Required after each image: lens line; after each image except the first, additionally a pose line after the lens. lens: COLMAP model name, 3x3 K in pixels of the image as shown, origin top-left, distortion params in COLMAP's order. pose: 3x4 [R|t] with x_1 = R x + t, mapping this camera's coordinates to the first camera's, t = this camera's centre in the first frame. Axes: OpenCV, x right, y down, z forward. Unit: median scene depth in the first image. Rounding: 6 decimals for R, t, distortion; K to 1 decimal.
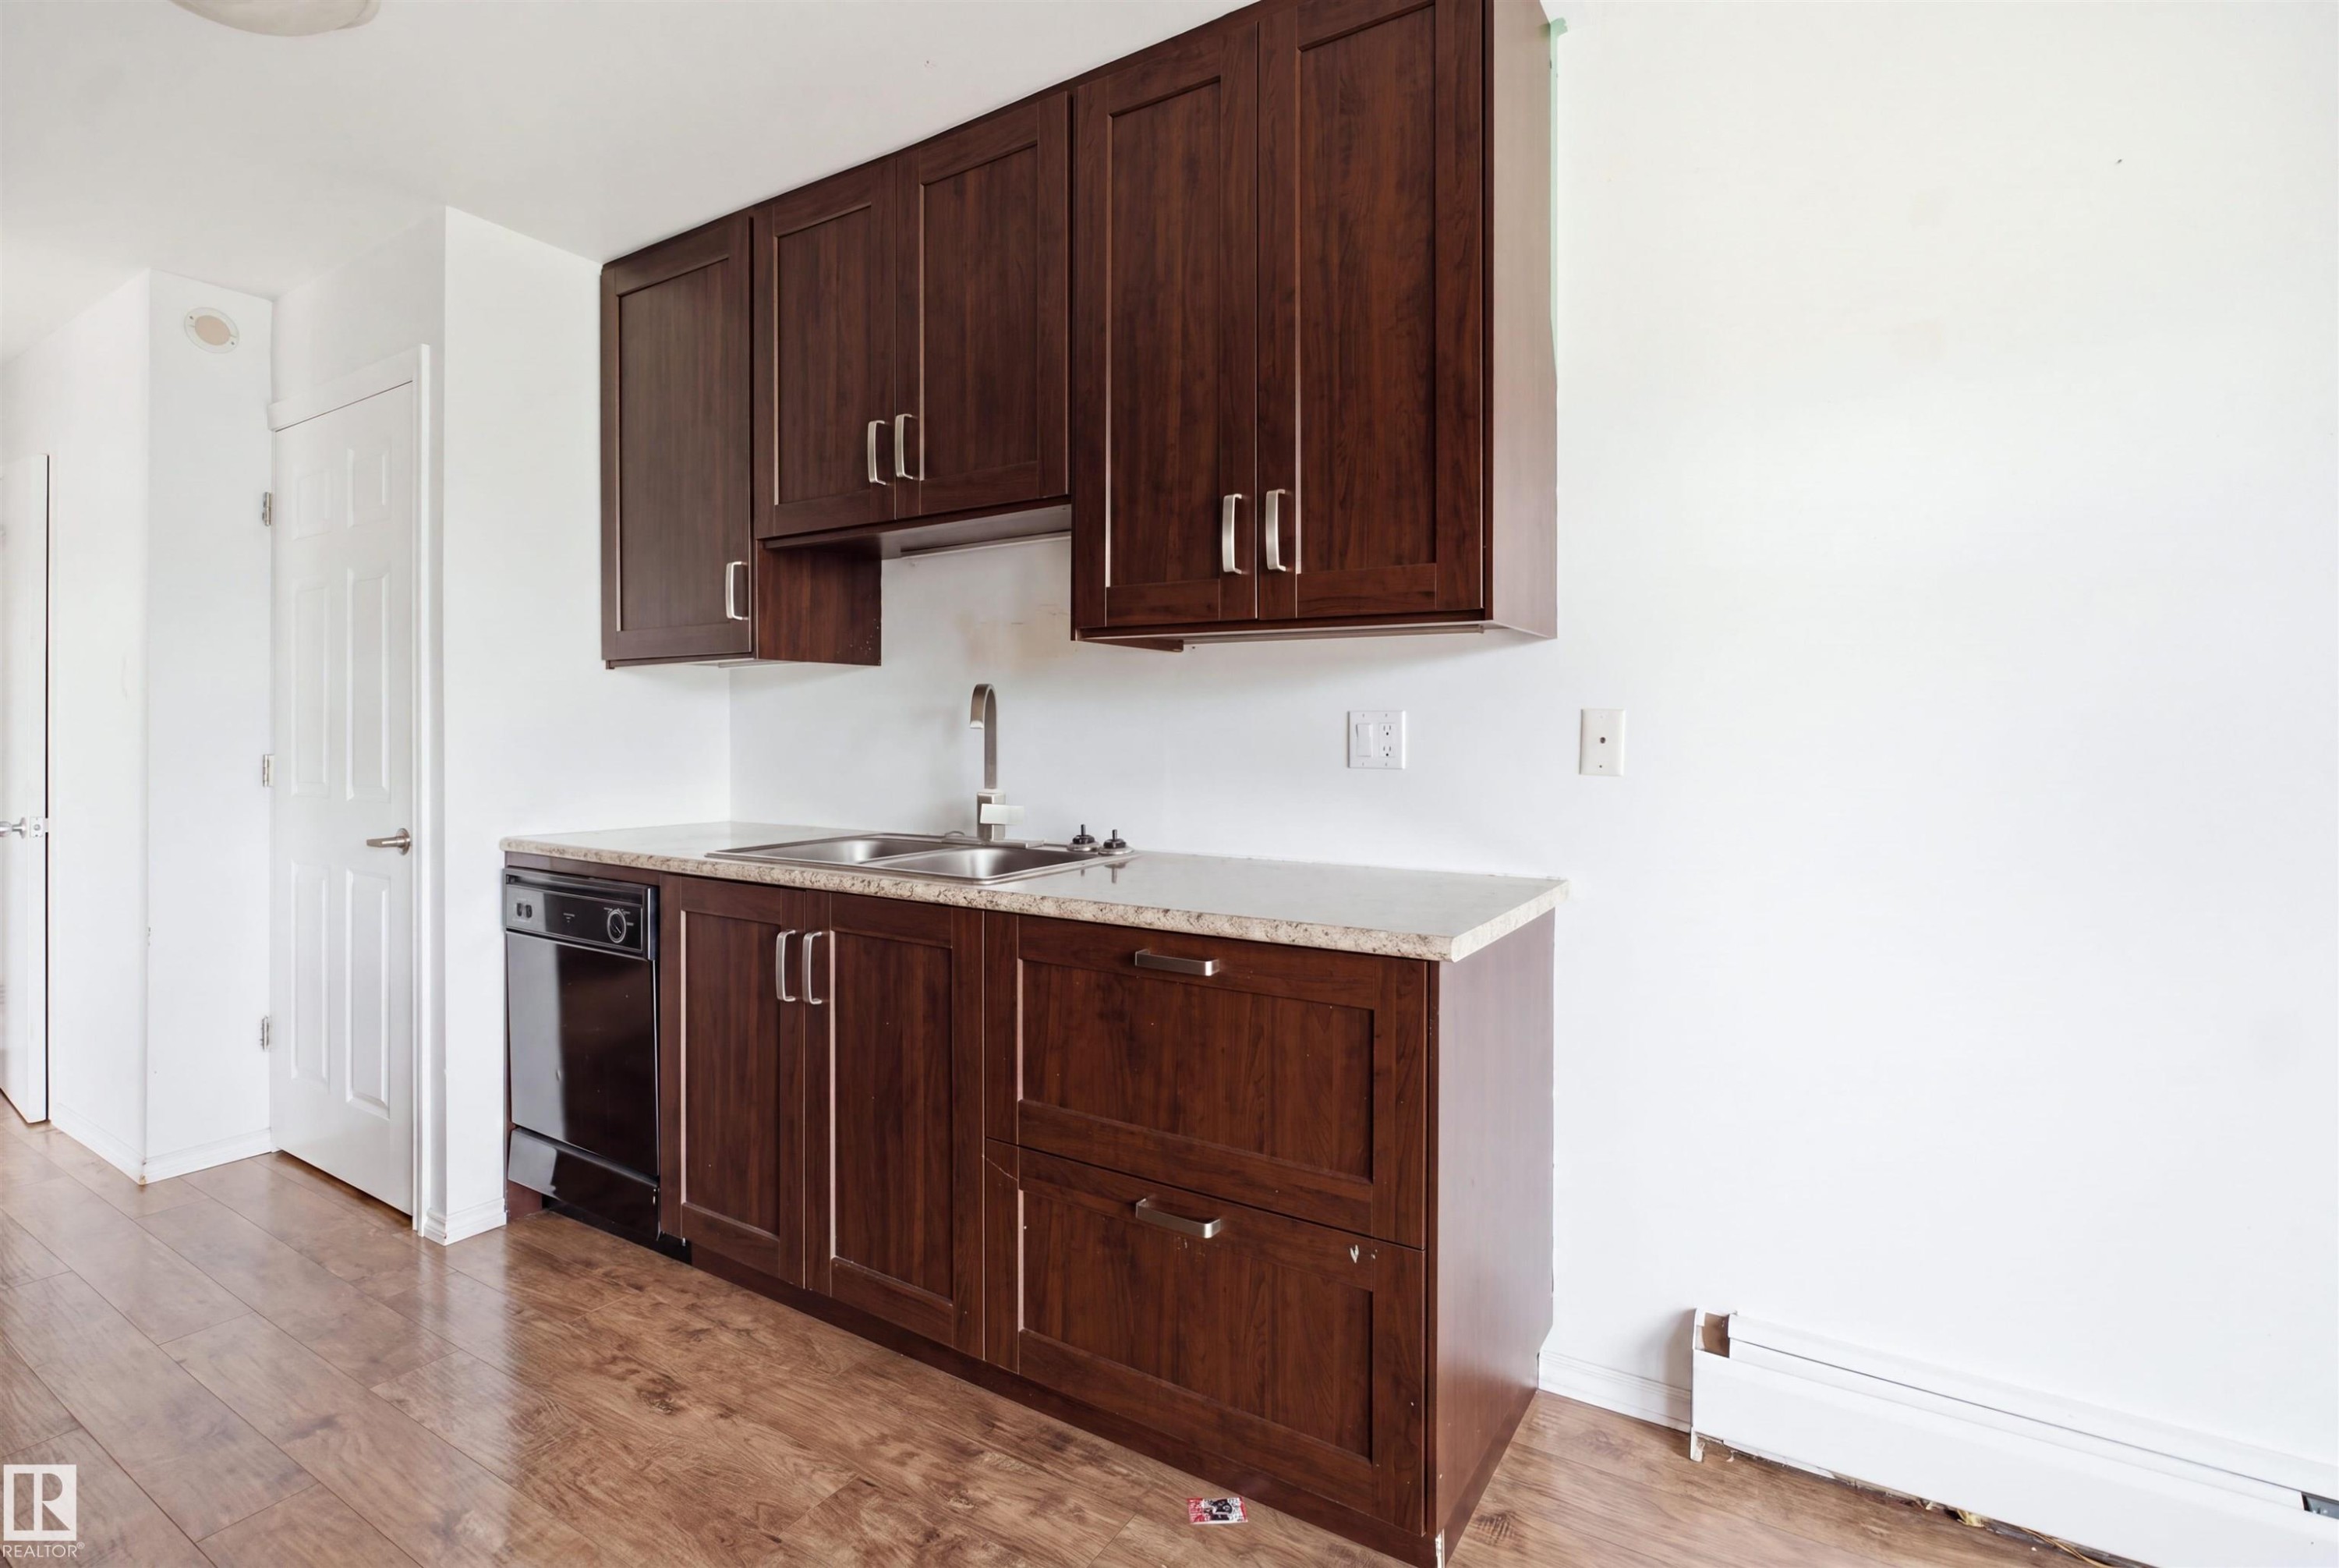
lens RADIAL K [[1110.2, 0, 1177.0], [0, 1110.2, 726.7], [0, 0, 1]] dist [-0.012530, -0.000420]
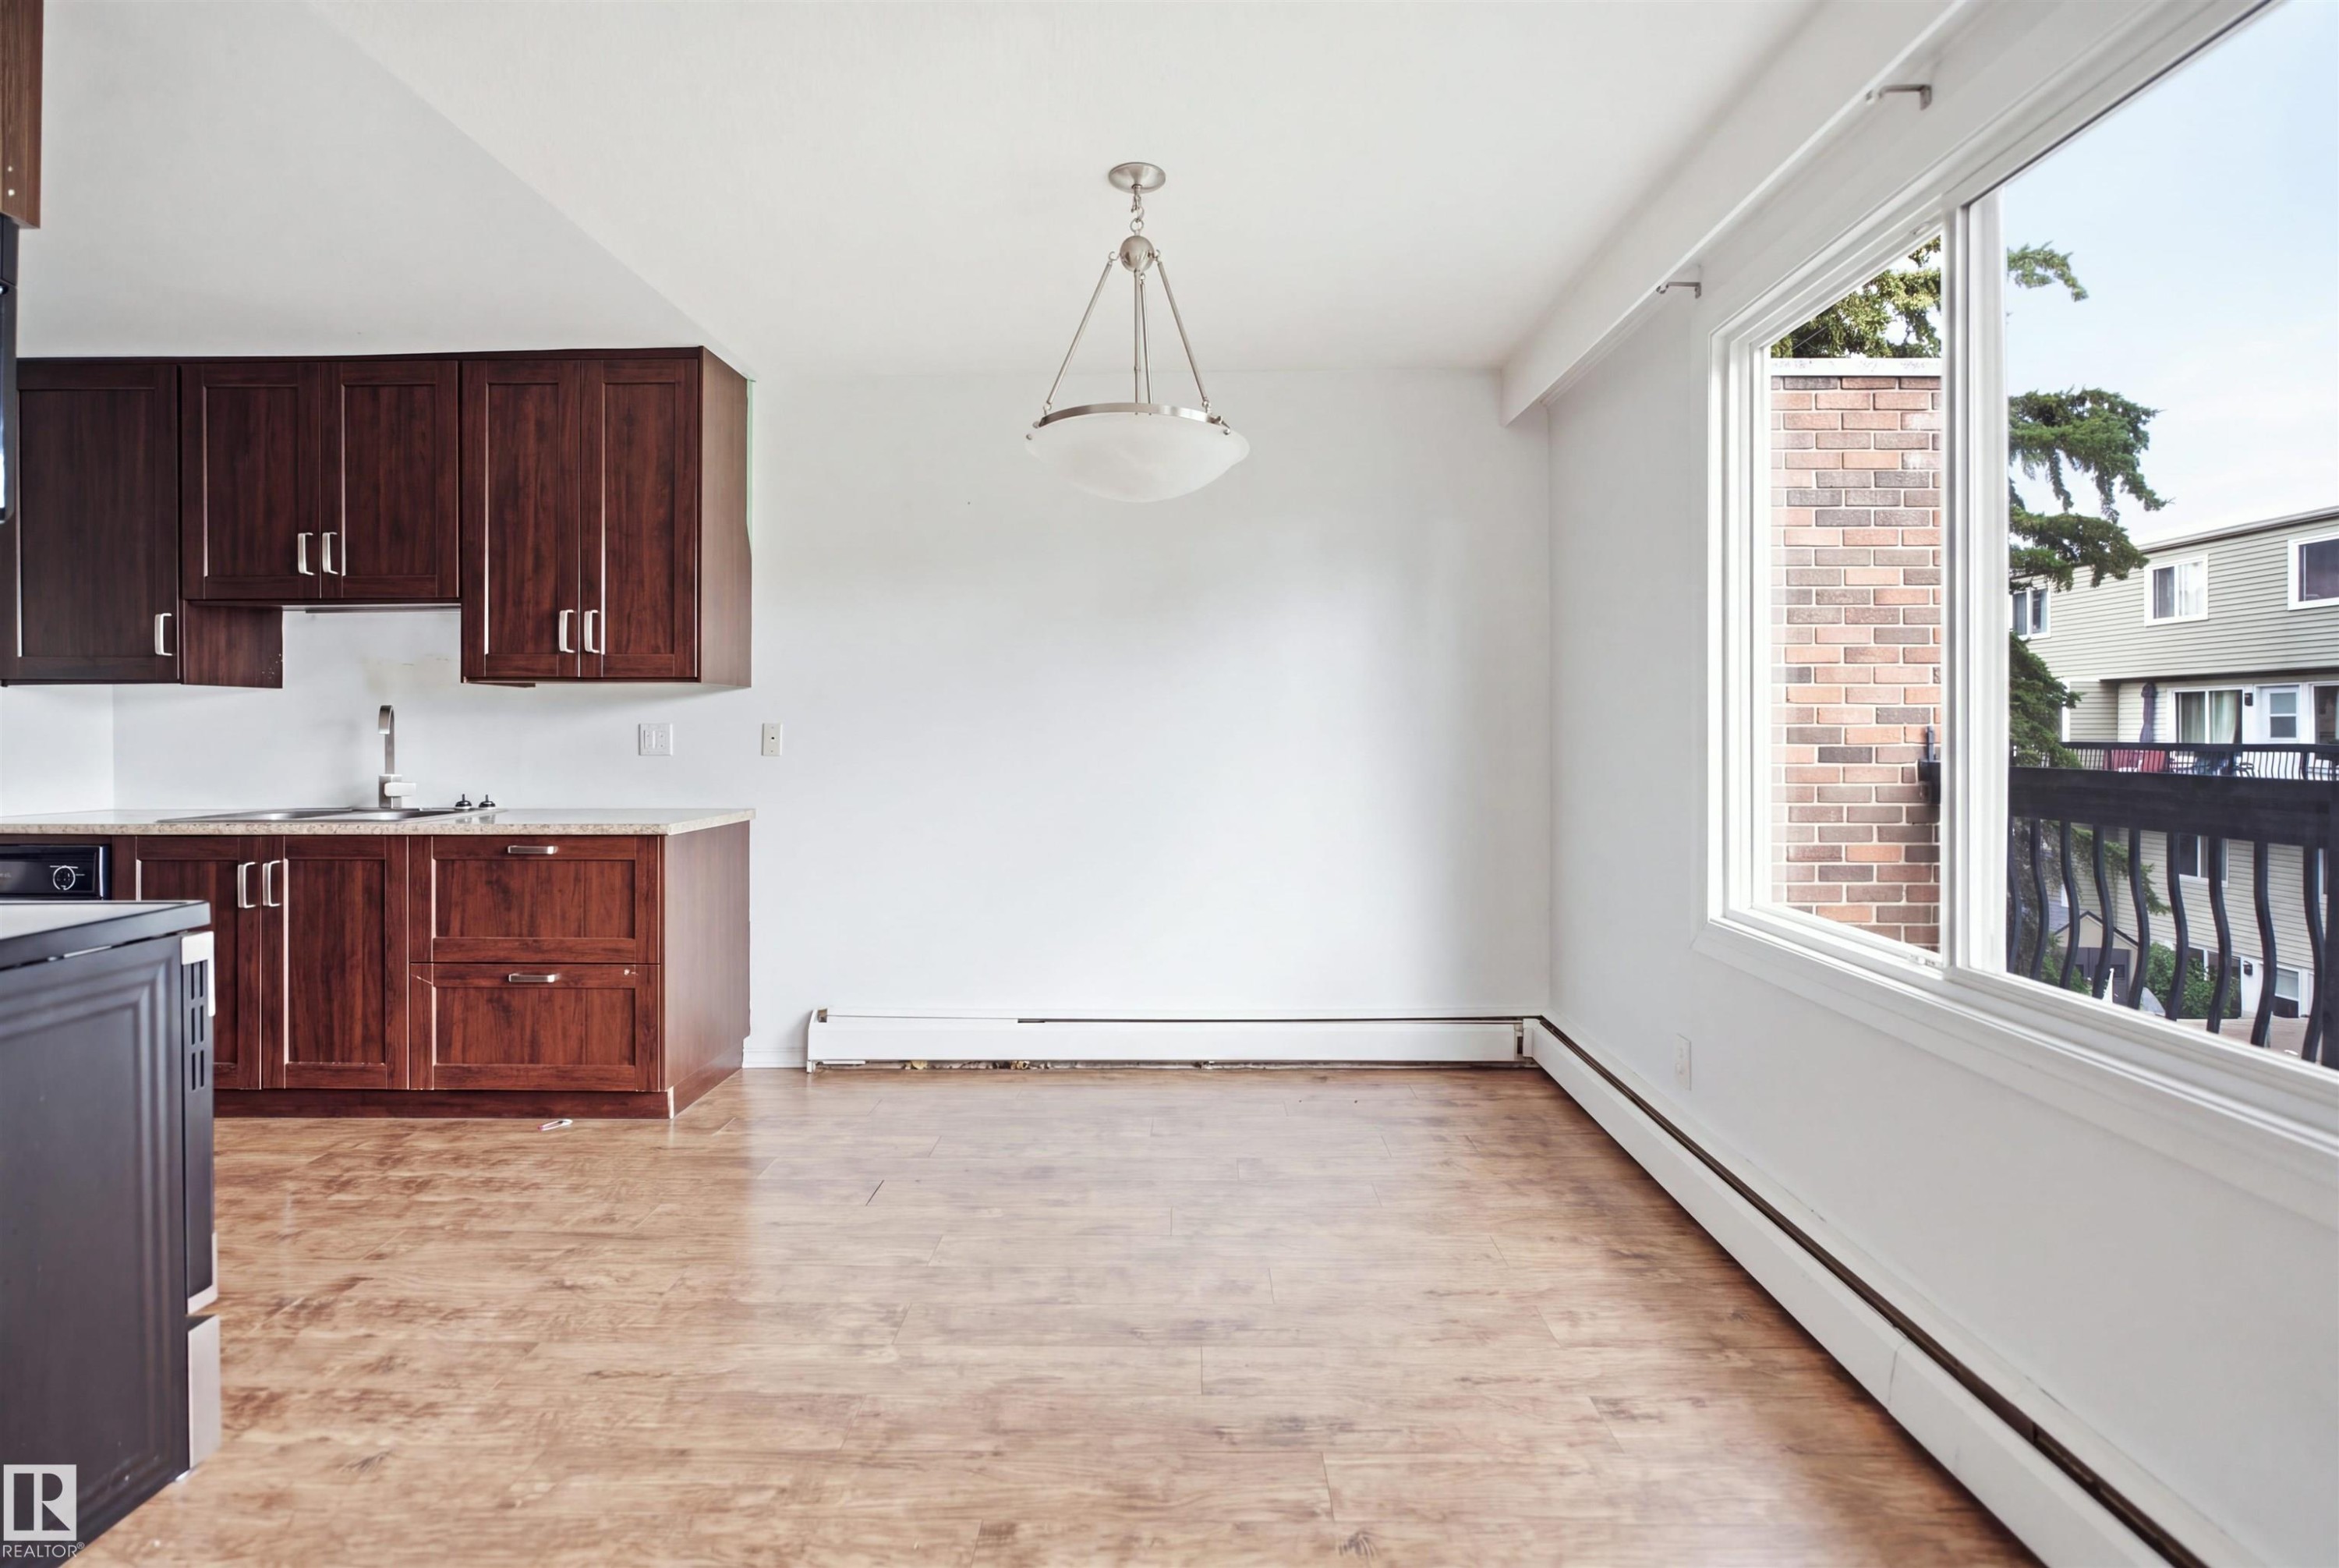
lens RADIAL K [[1110.2, 0, 1177.0], [0, 1110.2, 726.7], [0, 0, 1]] dist [-0.012530, -0.000420]
pose [[0.860104, -0.000609, 0.510118, -0.014063], [0.001089, 0.999999, -0.000641, -0.007138], [-0.510117, 0.001107, 0.860104, -1.102450]]
